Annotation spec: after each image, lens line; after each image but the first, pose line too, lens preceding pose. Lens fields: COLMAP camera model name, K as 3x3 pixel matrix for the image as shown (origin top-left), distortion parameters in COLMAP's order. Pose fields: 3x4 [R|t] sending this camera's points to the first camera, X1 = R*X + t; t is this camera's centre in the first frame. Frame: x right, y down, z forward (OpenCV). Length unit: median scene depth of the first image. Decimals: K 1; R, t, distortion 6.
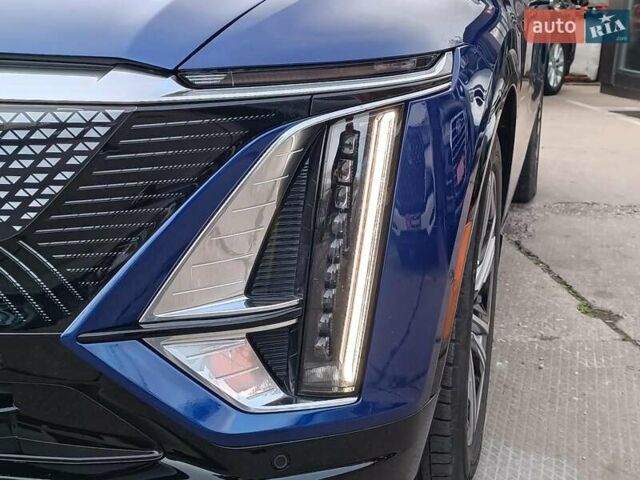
lens RADIAL K [[917.0, 0, 320.0], [0, 917.0, 240.0], [0, 0, 1]] dist [0.156282, -0.741830]
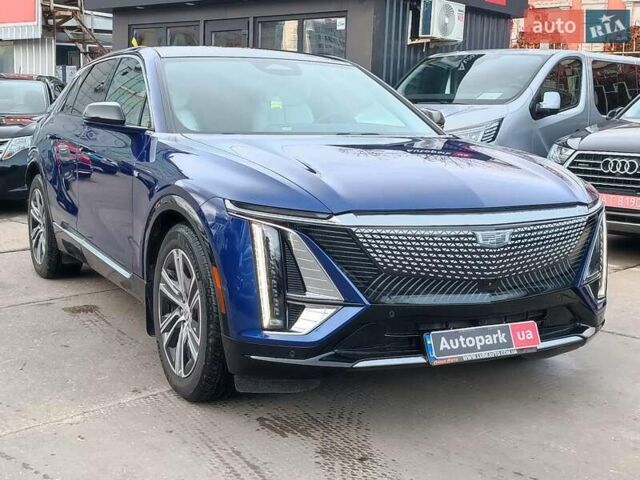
lens RADIAL K [[917.0, 0, 320.0], [0, 917.0, 240.0], [0, 0, 1]] dist [0.156282, -0.741830]
pose [[0.735704, -0.112566, 0.667884, -3.160846], [0.167376, 0.985724, -0.018237, -0.154680], [-0.656297, 0.125204, 0.744042, -0.880160]]
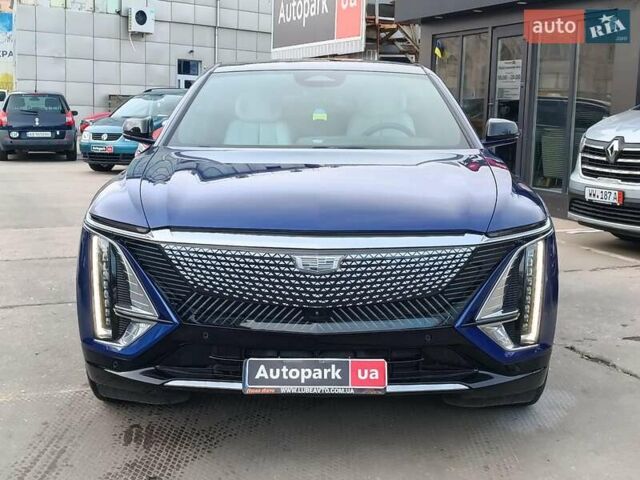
lens RADIAL K [[917.0, 0, 320.0], [0, 917.0, 240.0], [0, 0, 1]] dist [0.156282, -0.741830]
pose [[0.964015, -0.060180, 0.258947, -1.414160], [0.085043, 0.992667, -0.085902, 0.048428], [-0.251878, 0.104832, 0.962064, -1.682684]]
